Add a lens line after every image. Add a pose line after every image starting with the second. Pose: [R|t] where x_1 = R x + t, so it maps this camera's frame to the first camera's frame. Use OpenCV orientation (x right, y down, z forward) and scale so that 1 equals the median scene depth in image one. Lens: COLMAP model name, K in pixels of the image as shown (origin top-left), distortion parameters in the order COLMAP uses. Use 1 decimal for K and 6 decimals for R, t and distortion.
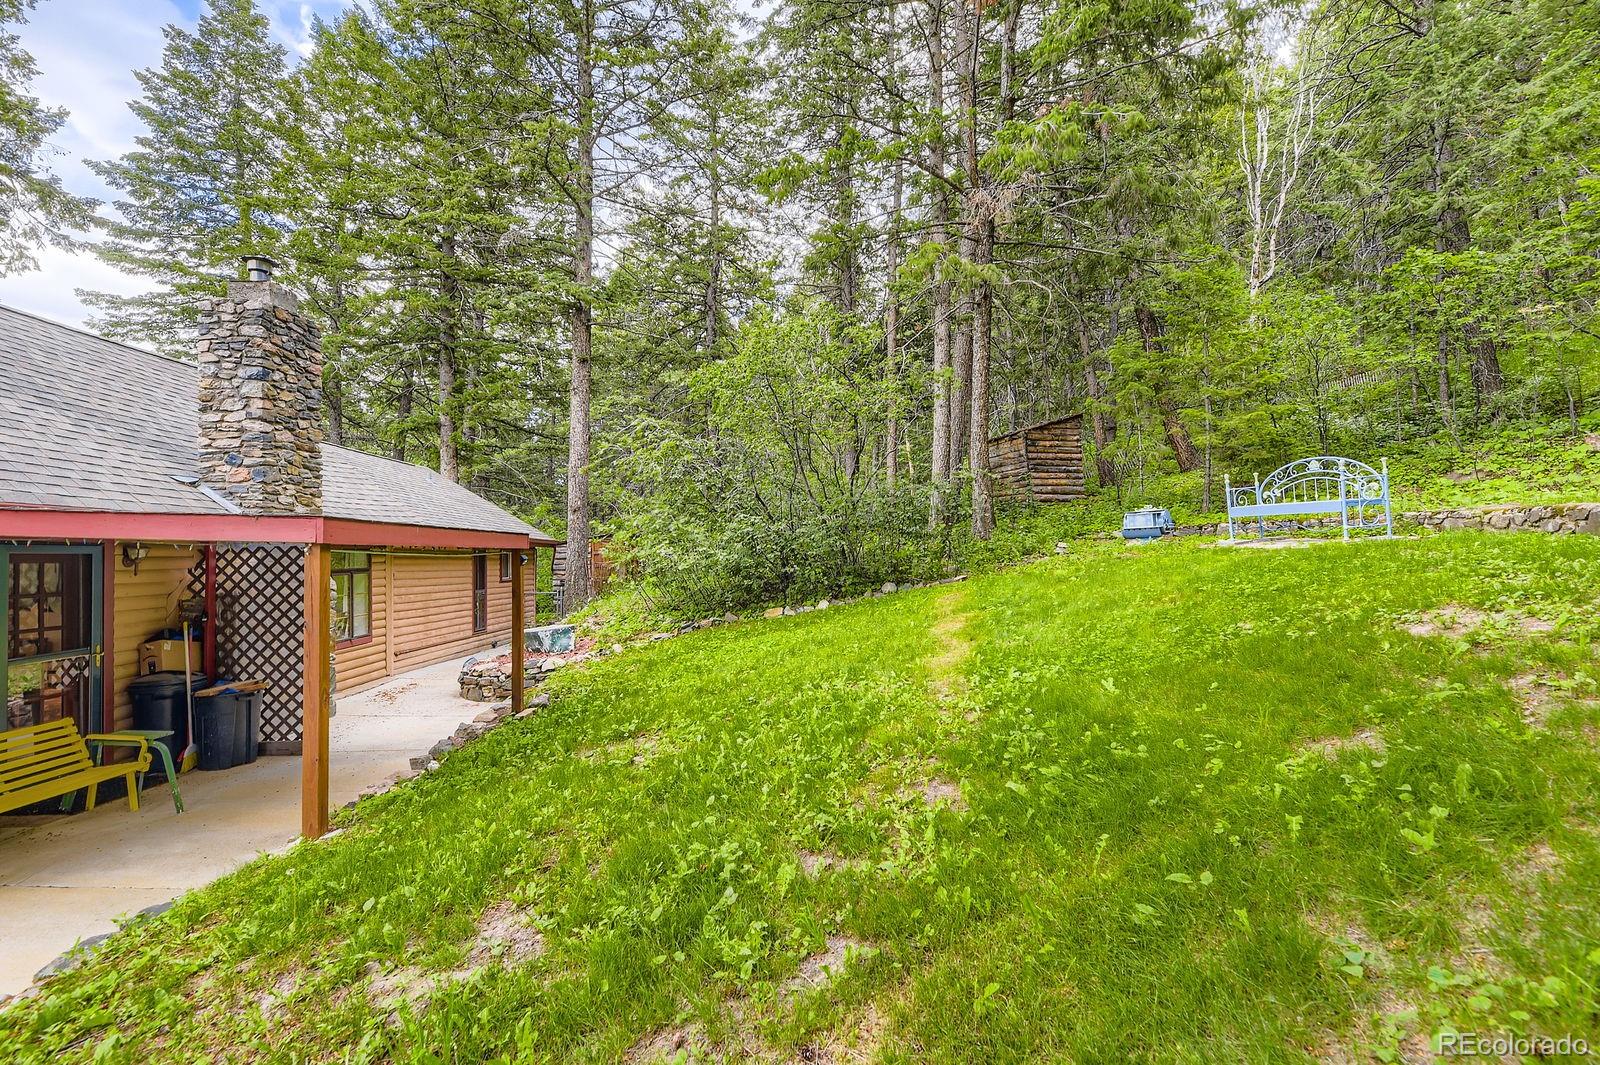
lens RADIAL K [[682.9, 0, 830.4], [0, 682.9, 536.9], [0, 0, 1]] dist [0.011758, -0.004230]
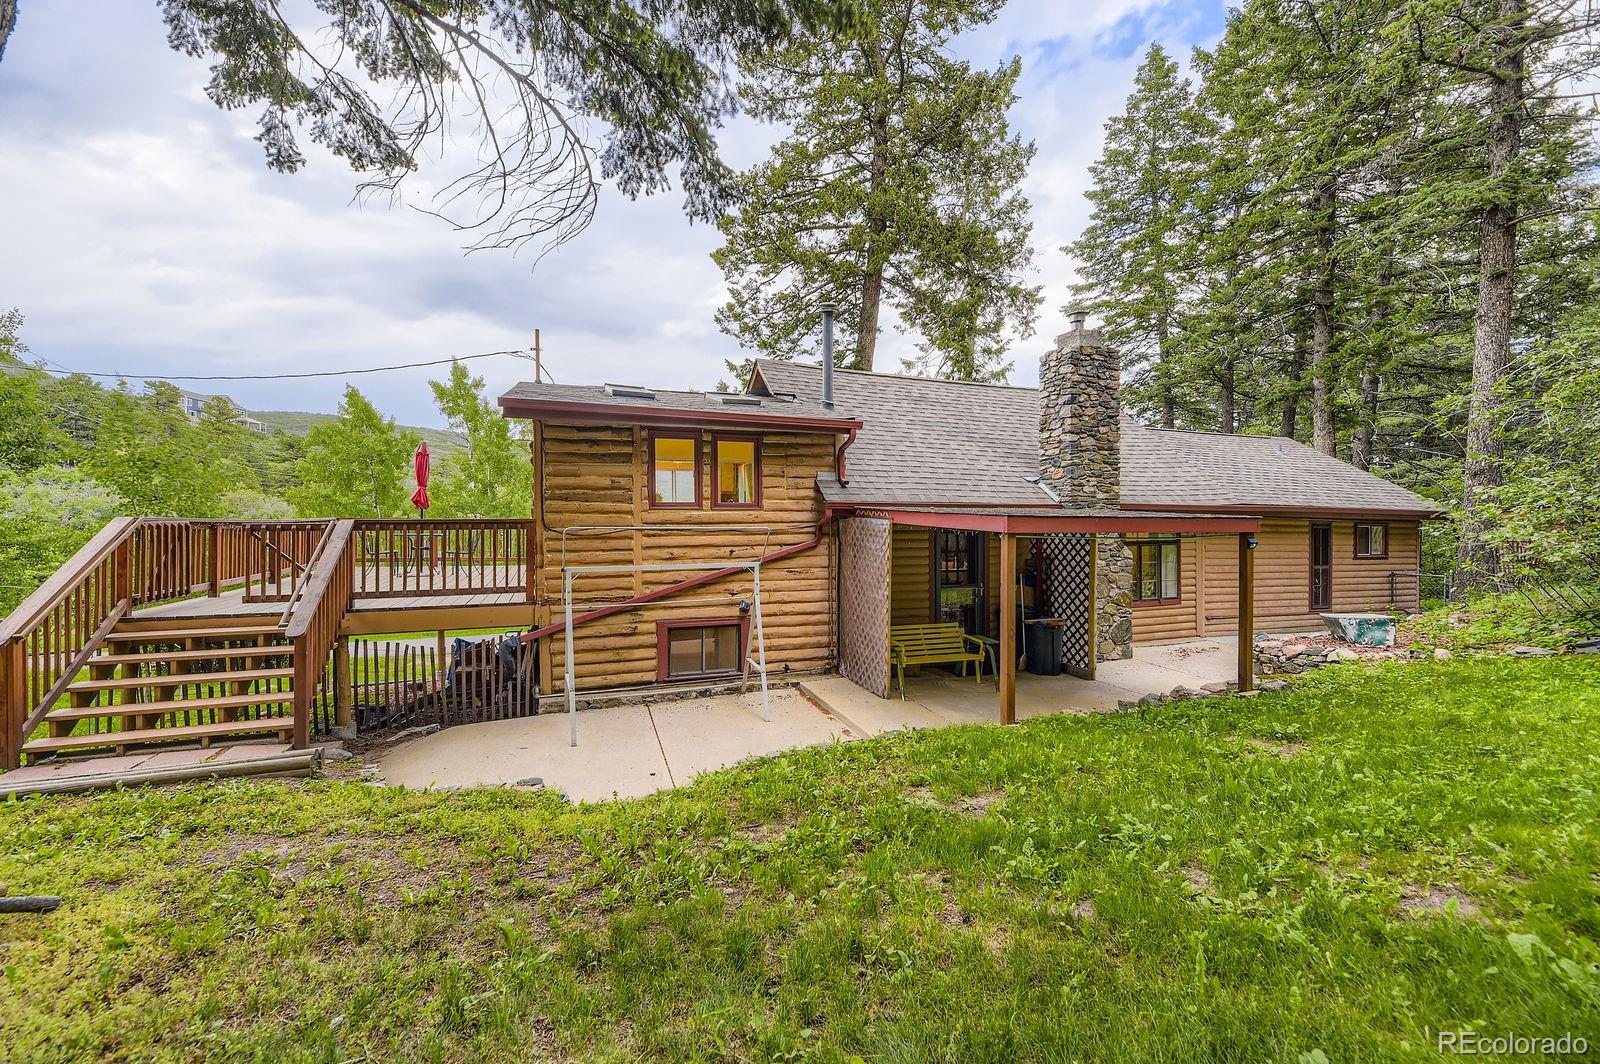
lens RADIAL K [[657.2, 0, 796.7], [0, 657.2, 526.9], [0, 0, 1]] dist [0.008939, -0.000492]
pose [[0.319368, 0.024650, -0.947310, 0.246566], [0.012855, 0.999457, 0.030340, -0.027167], [0.947543, -0.021867, 0.318878, 0.049424]]
